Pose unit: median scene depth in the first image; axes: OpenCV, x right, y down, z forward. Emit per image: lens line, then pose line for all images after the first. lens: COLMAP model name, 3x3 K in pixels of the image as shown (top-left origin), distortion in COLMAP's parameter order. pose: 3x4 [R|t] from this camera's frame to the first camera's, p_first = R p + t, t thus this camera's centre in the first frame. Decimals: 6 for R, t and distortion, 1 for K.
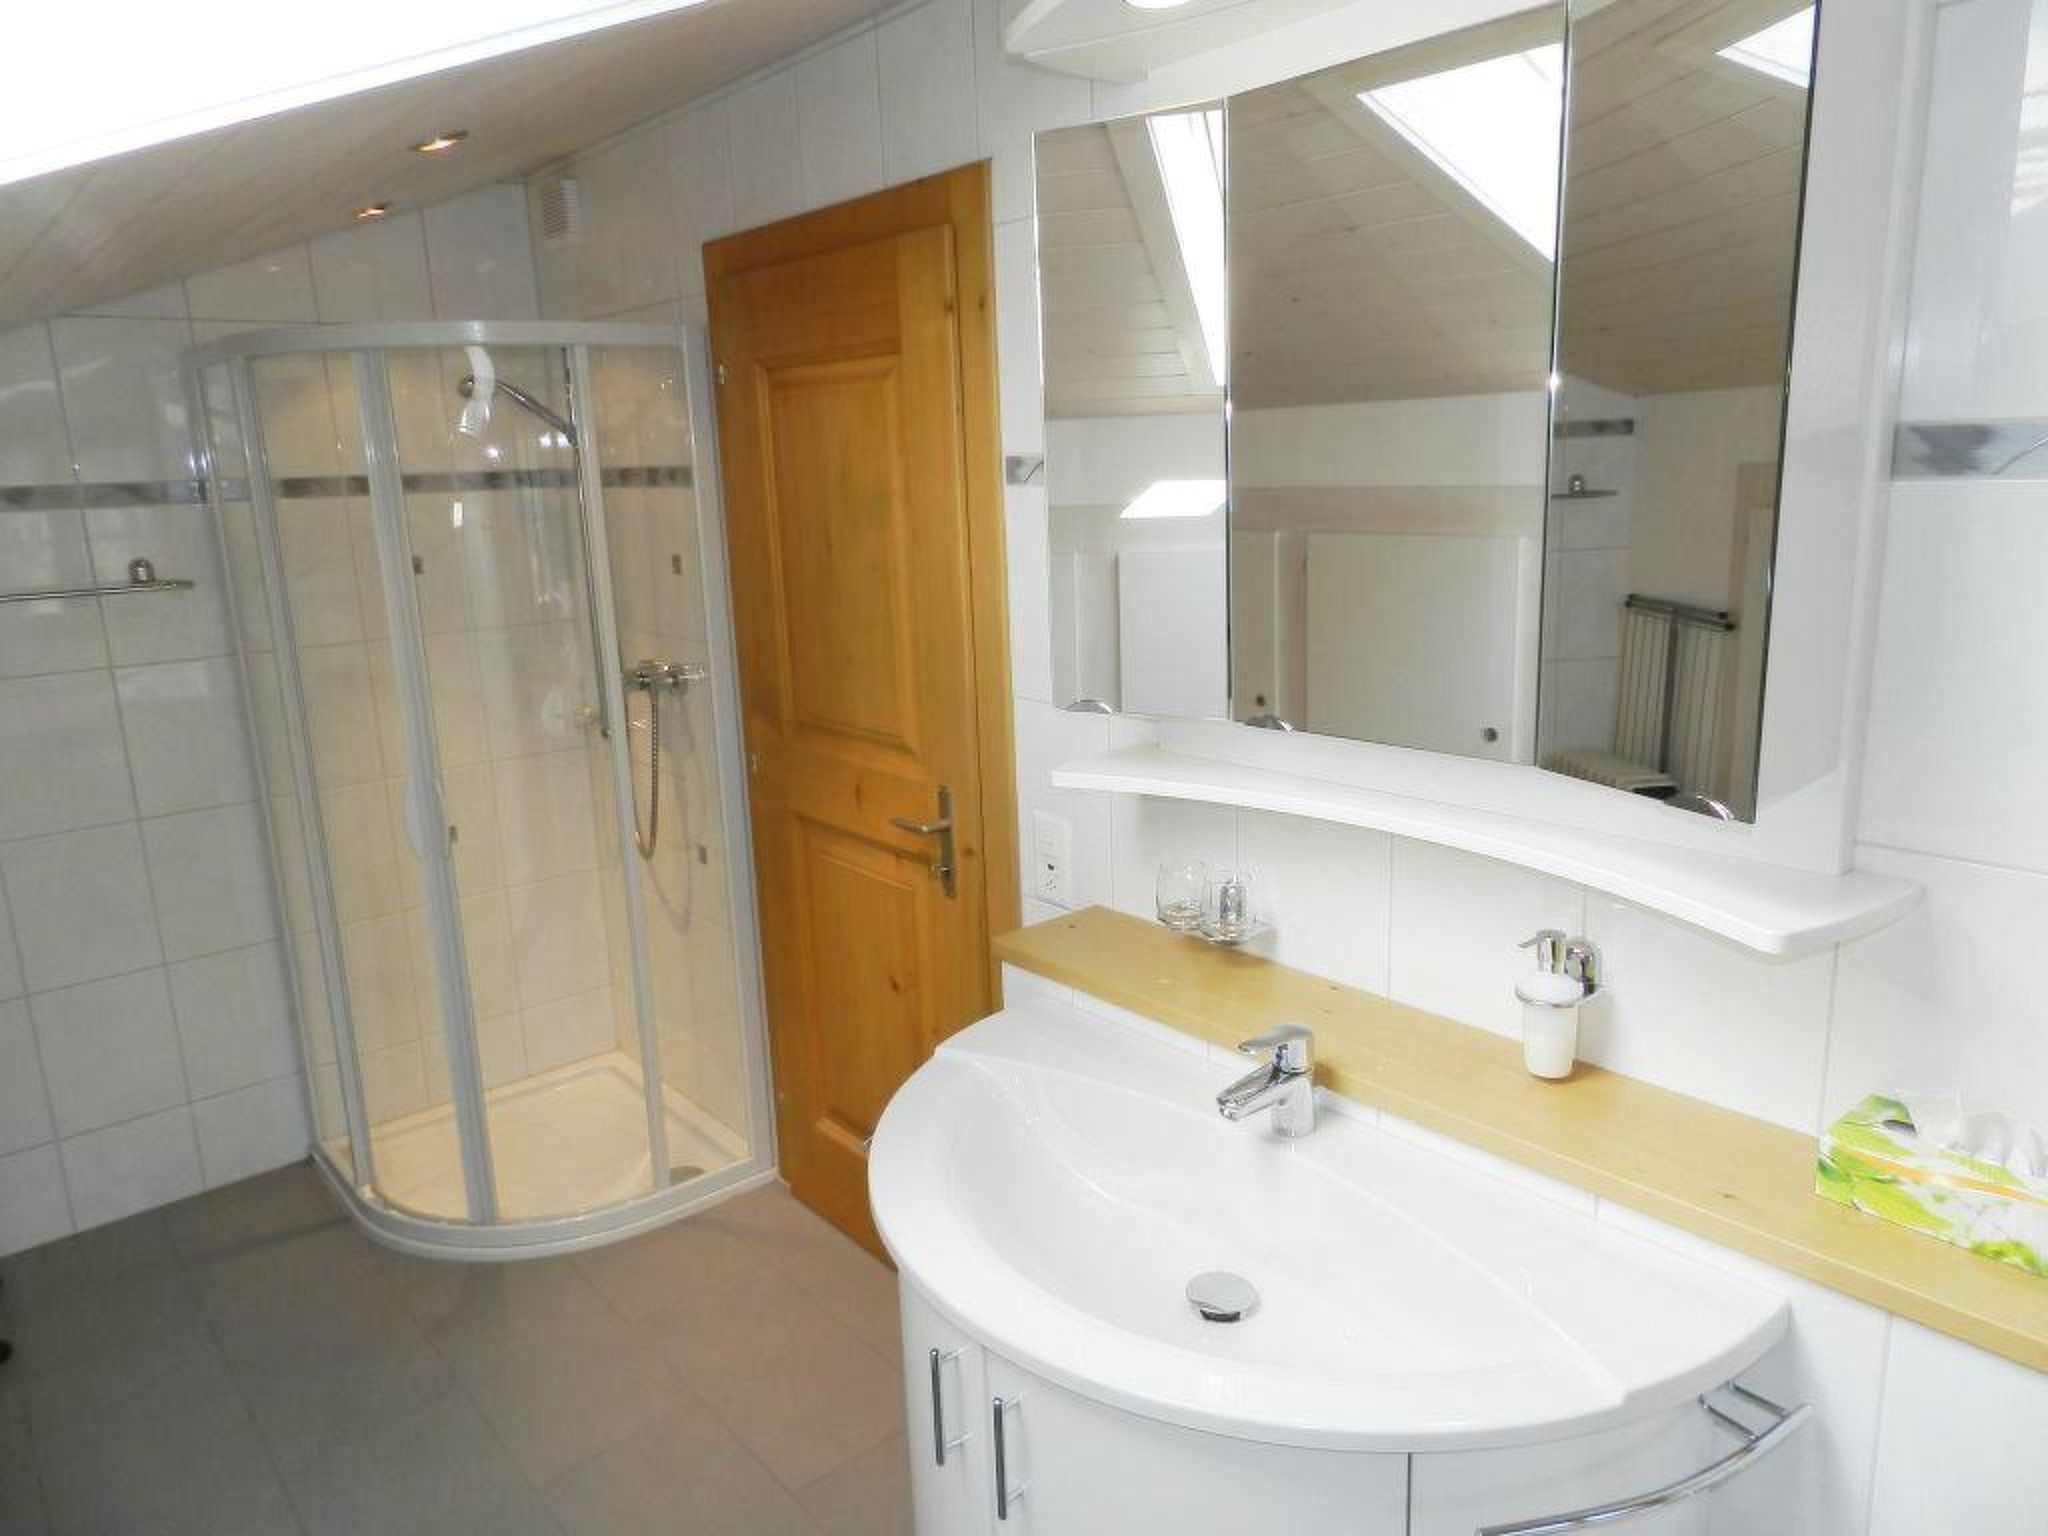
lens RADIAL K [[1386.9, 0, 1020.7], [0, 1386.9, 765.6], [0, 0, 1]] dist [0.015917, -0.004391]
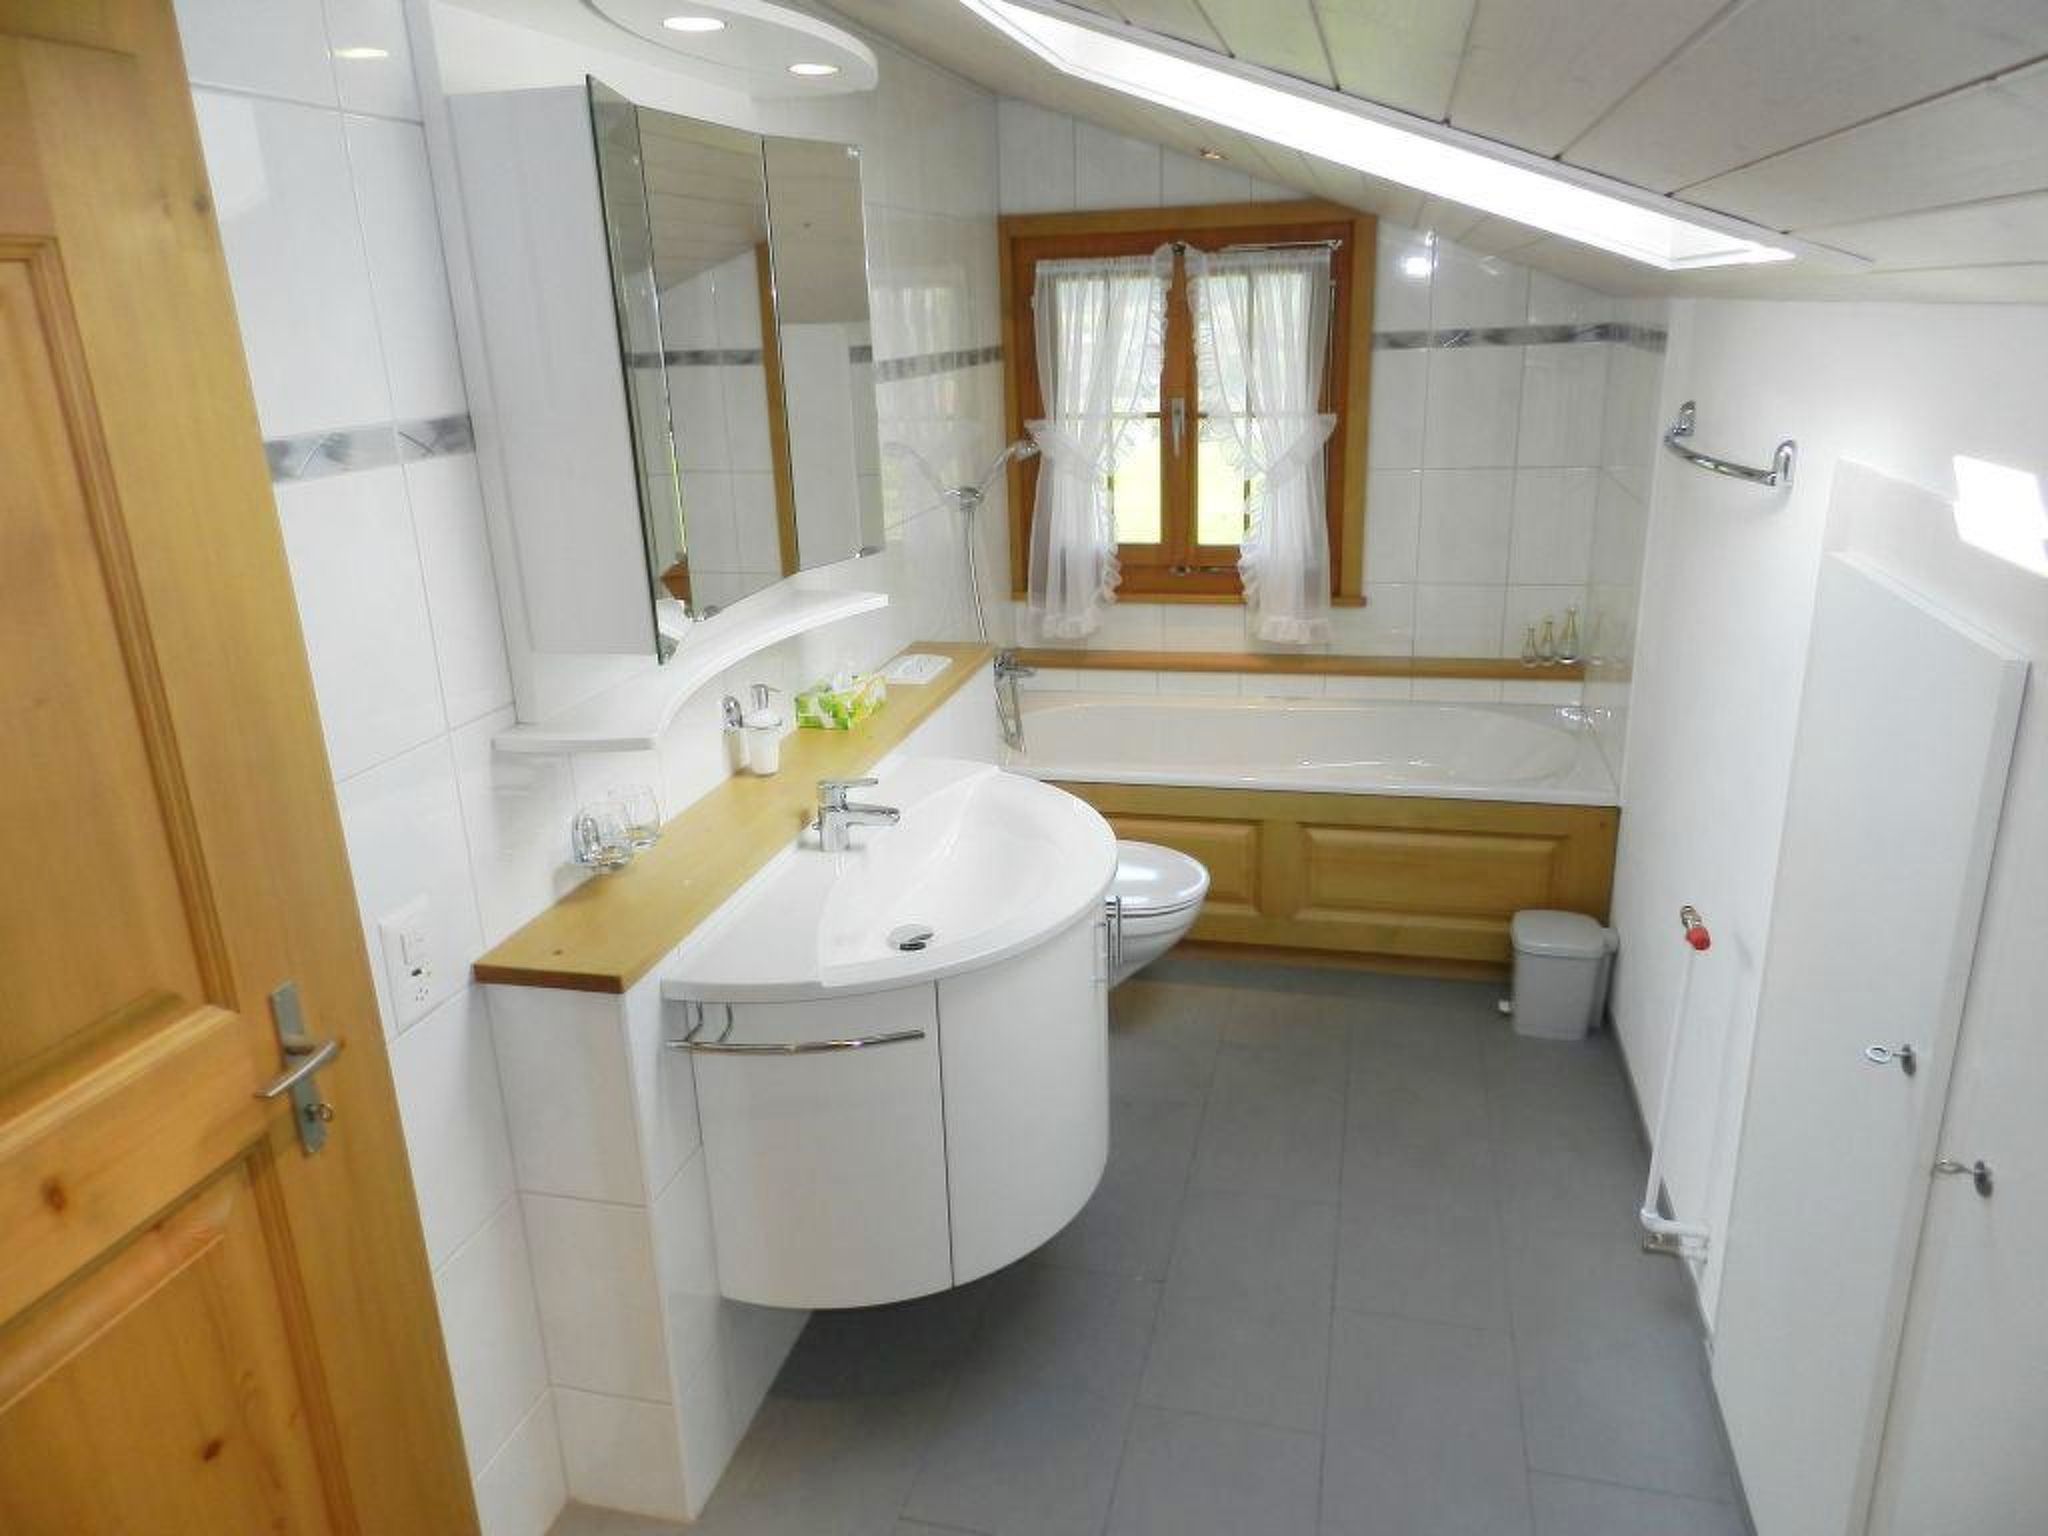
lens RADIAL K [[1386.9, 0, 1020.7], [0, 1386.9, 765.6], [0, 0, 1]] dist [0.015917, -0.004391]
pose [[-0.589846, -0.196873, 0.783150, -0.755064], [0.233416, 0.886859, 0.398746, -0.256925], [-0.773045, 0.417999, -0.477156, 1.061209]]
